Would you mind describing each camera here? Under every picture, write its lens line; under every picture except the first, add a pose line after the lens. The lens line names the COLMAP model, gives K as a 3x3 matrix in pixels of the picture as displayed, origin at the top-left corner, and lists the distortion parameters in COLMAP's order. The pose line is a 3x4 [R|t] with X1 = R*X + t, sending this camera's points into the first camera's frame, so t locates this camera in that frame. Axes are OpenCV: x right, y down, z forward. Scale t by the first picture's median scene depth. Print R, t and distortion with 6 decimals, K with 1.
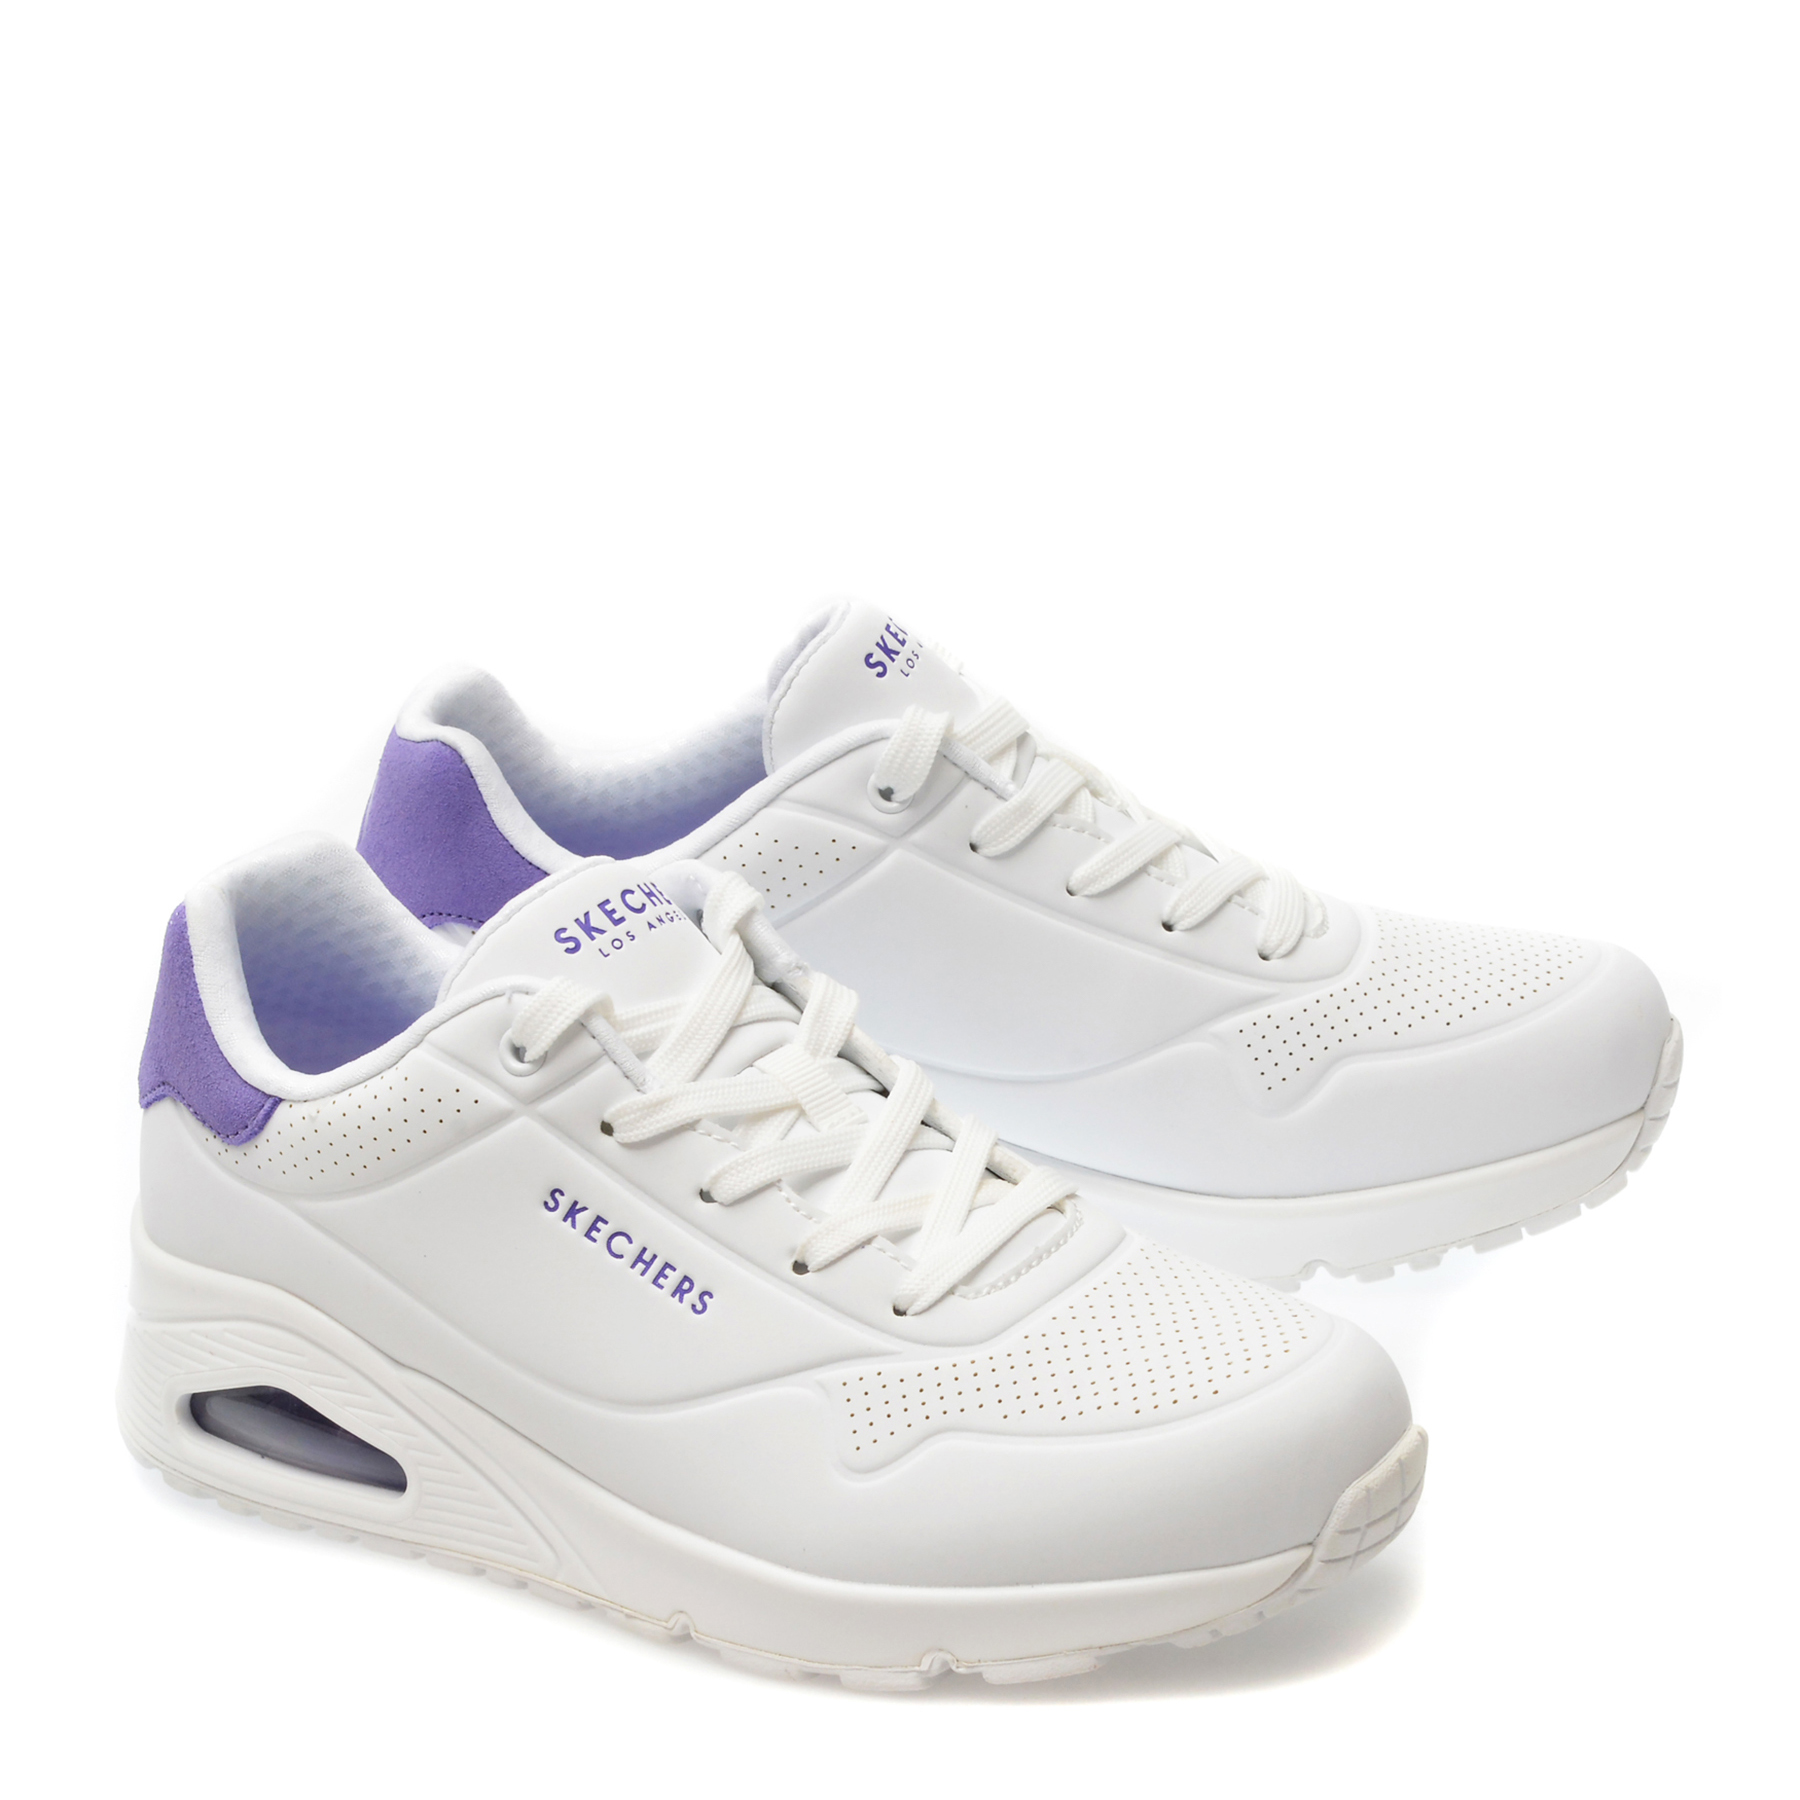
lens RADIAL K [[7090.1, 0, 900.0], [0, 7090.1, 900.0], [0, 0, 1]] dist [-0.197283, -3.144052]
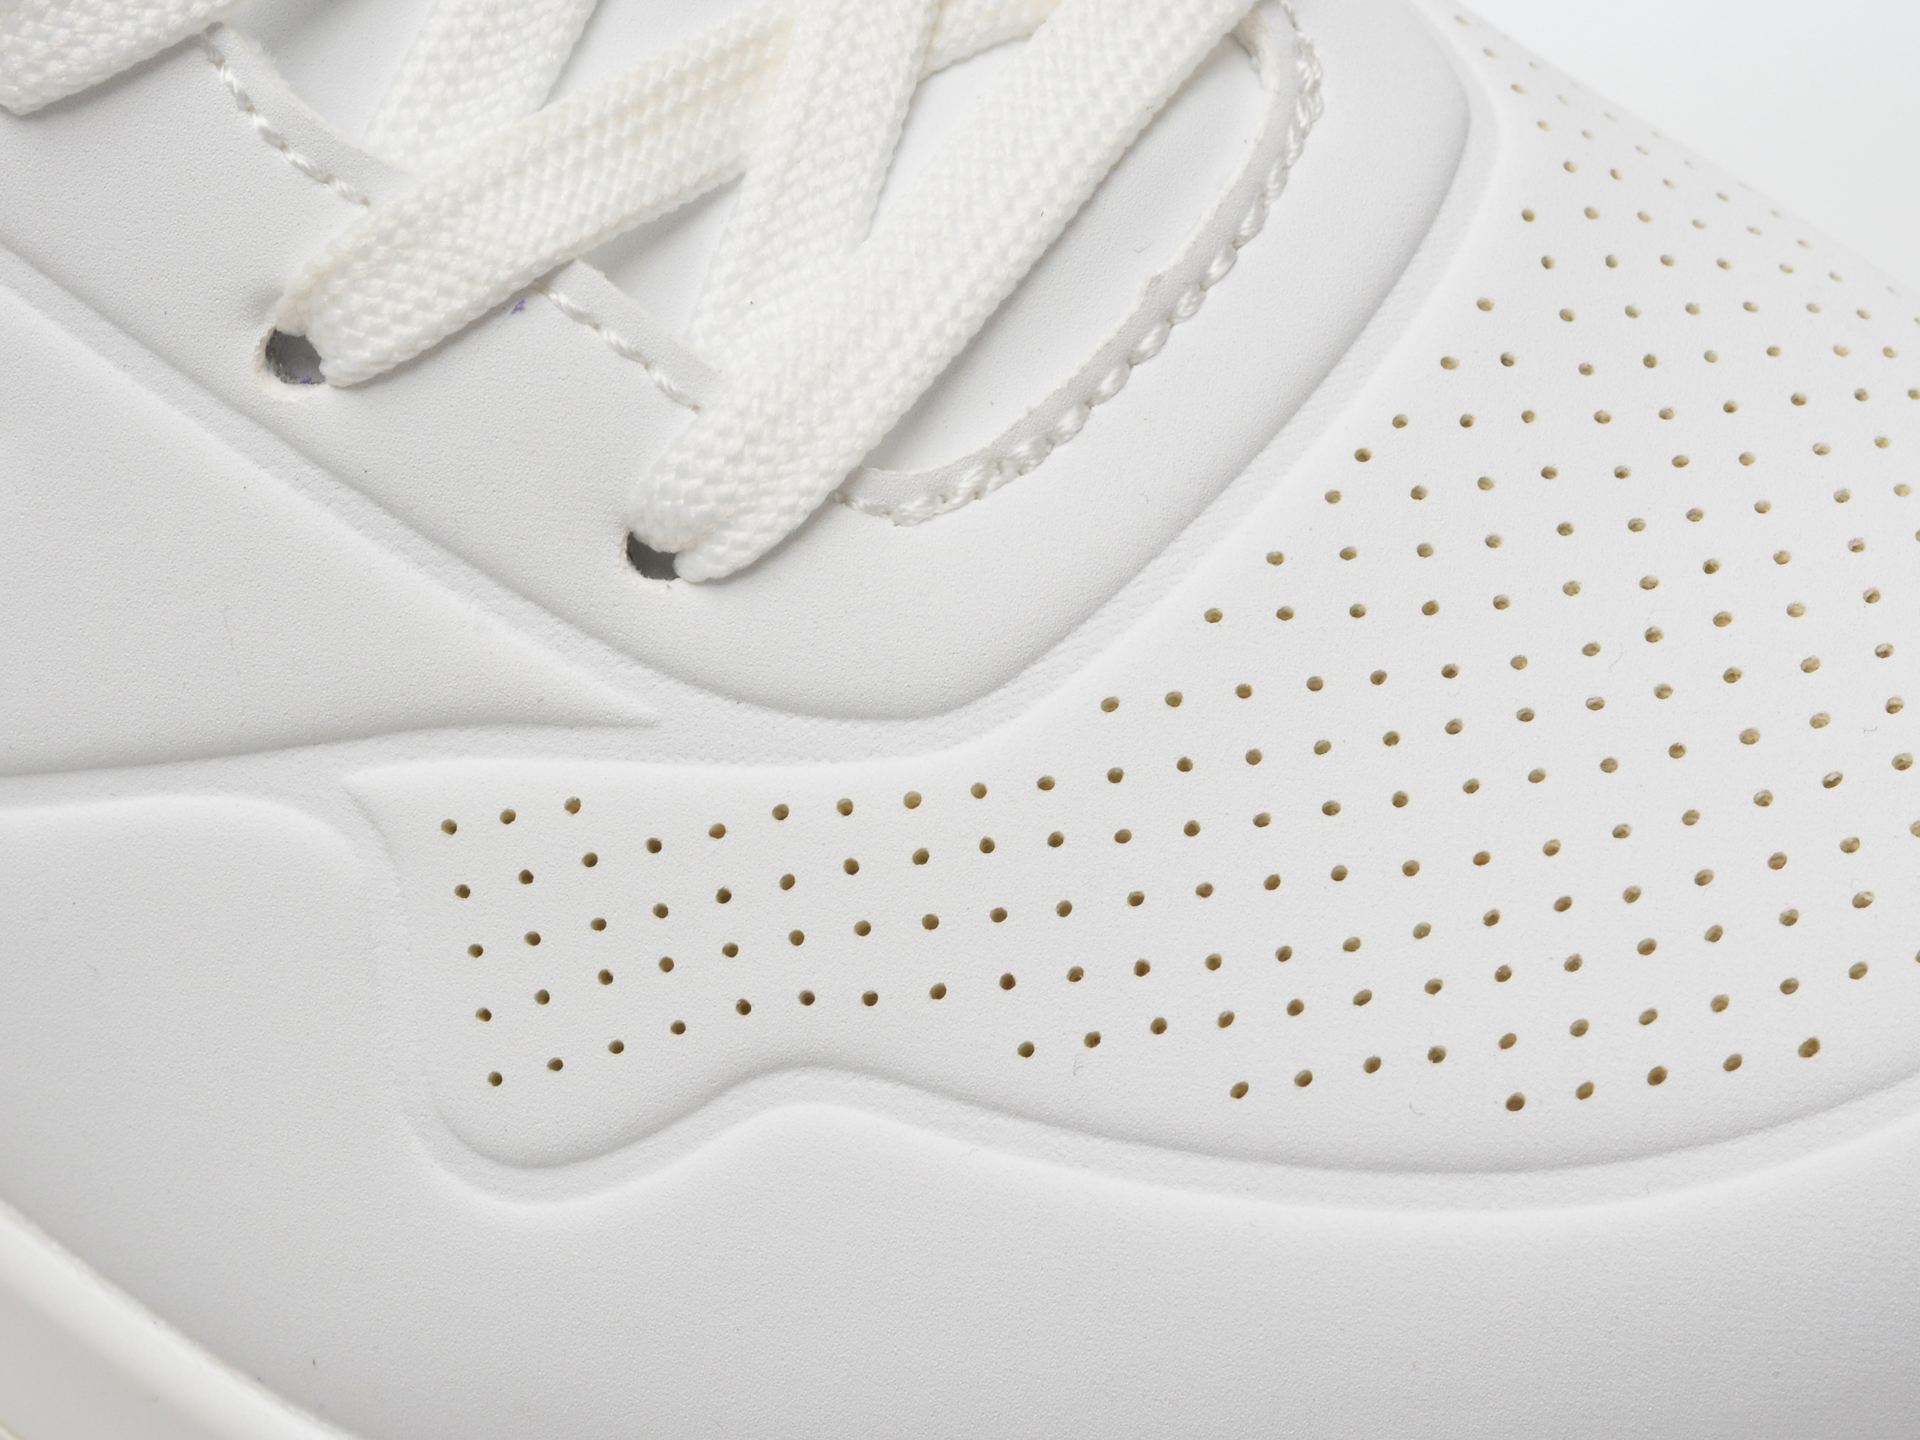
lens RADIAL K [[7024.6, 0, 960.0], [0, 7024.6, 720.0], [0, 0, 1]] dist [0.049994, -1.768089]
pose [[0.999843, 0.013386, 0.011597, 0.008800], [-0.017371, 0.868846, 0.494777, -0.070943], [-0.003453, -0.494901, 0.868942, 0.754058]]
